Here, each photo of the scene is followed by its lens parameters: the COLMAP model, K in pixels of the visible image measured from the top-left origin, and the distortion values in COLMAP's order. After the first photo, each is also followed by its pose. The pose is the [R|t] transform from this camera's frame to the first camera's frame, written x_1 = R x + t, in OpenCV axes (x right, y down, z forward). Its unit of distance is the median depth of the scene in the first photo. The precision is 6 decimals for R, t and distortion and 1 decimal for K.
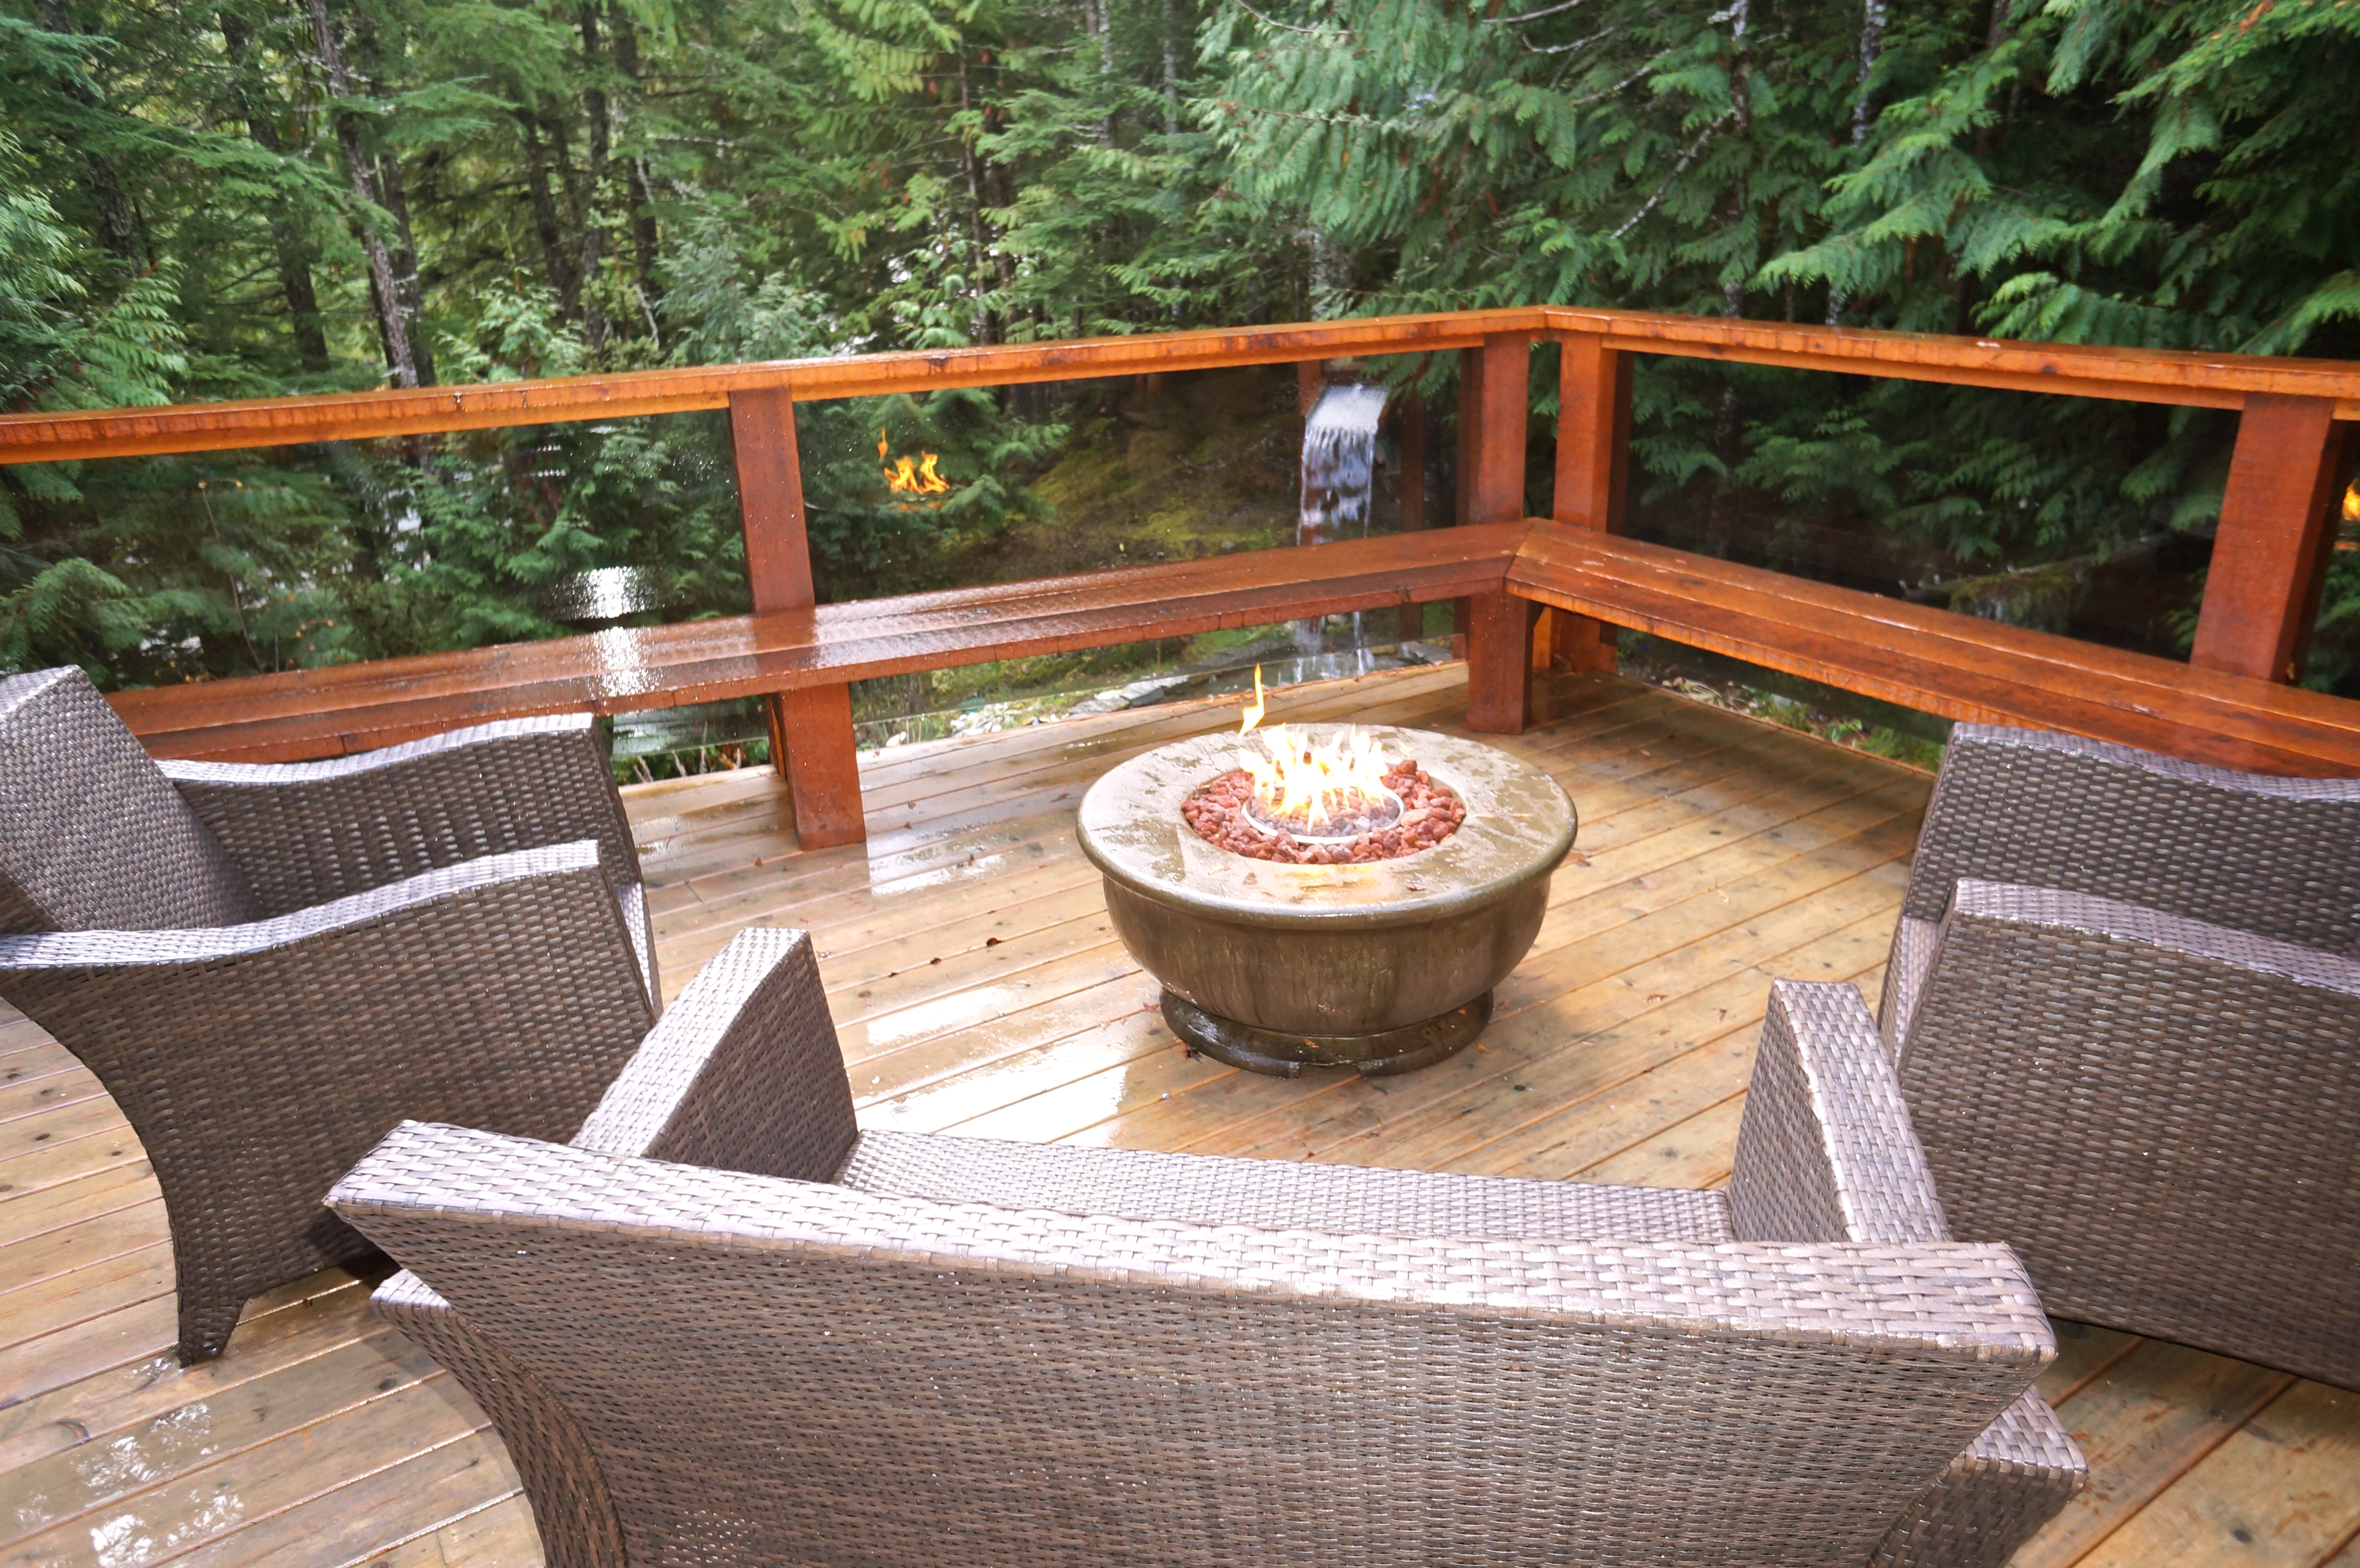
lens RADIAL K [[1584.8, 0, 1180.0], [0, 1584.8, 784.0], [0, 0, 1]] dist [-0.068084, 0.094353]
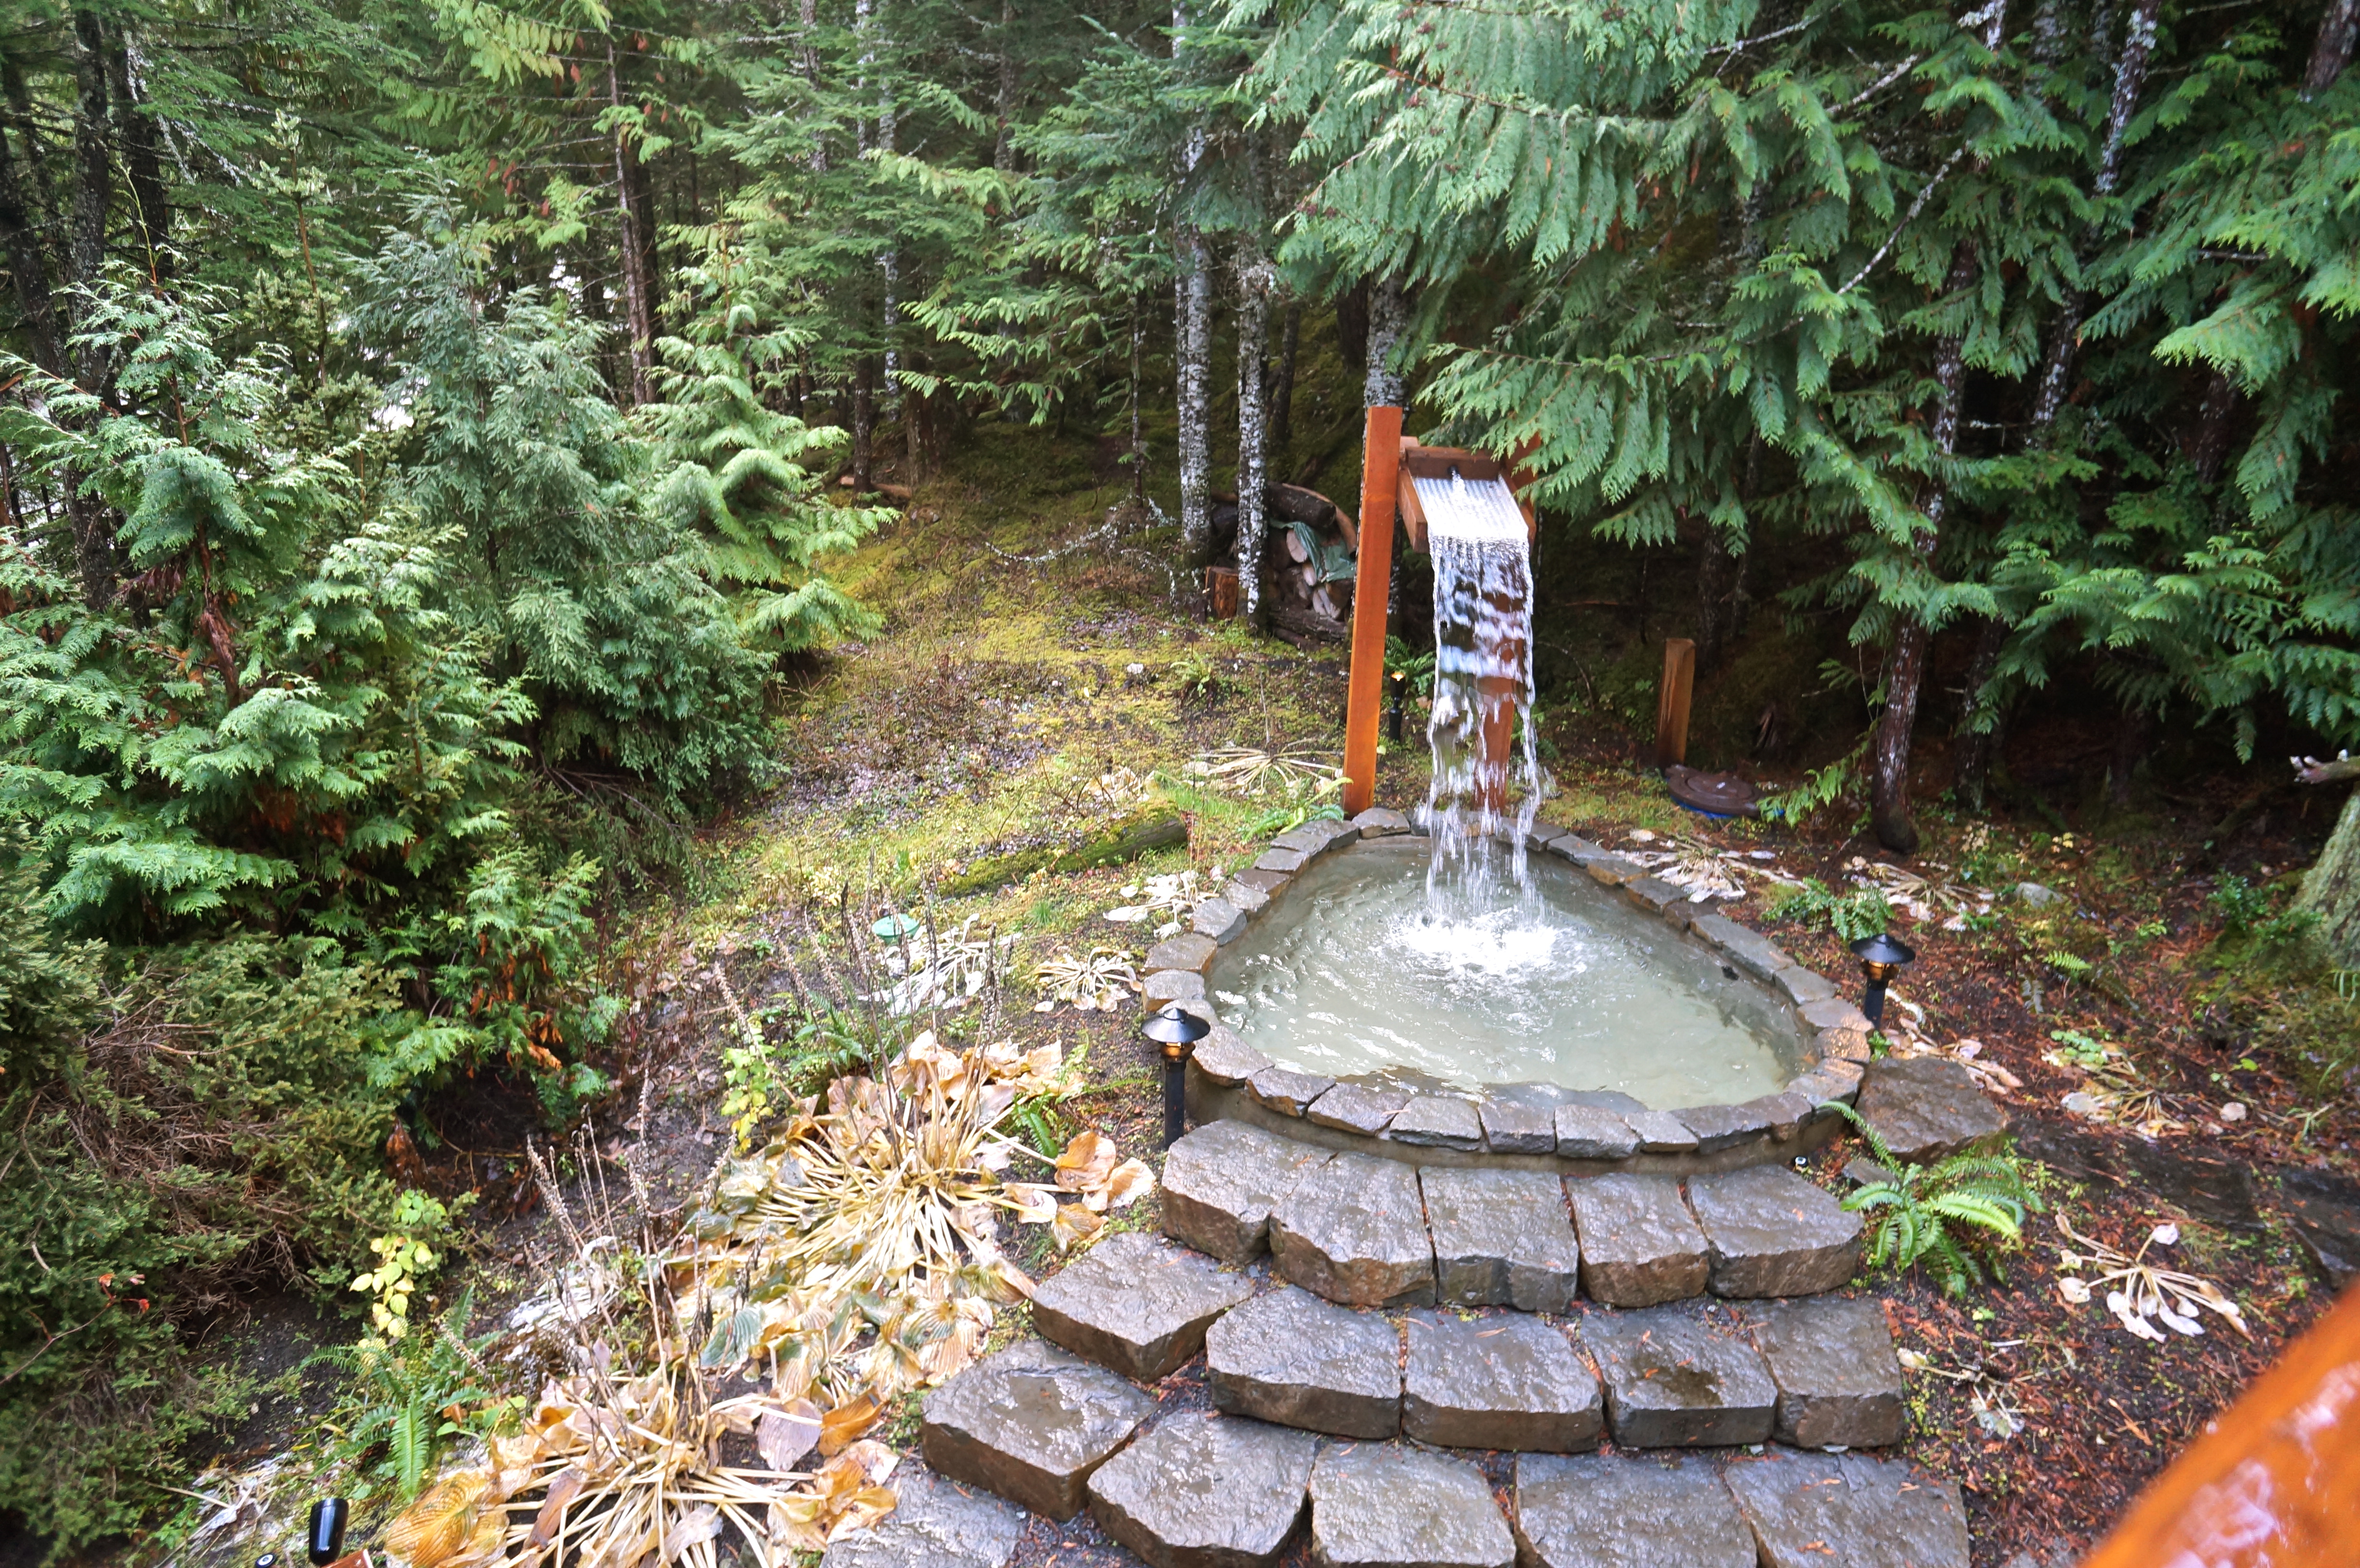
lens RADIAL K [[1584.8, 0, 1180.0], [0, 1584.8, 784.0], [0, 0, 1]] dist [-0.068084, 0.094353]
pose [[0.956631, -0.036001, 0.289071, -0.188857], [0.045467, 0.998625, -0.026094, -0.079893], [-0.287734, 0.038105, 0.956952, 0.277105]]
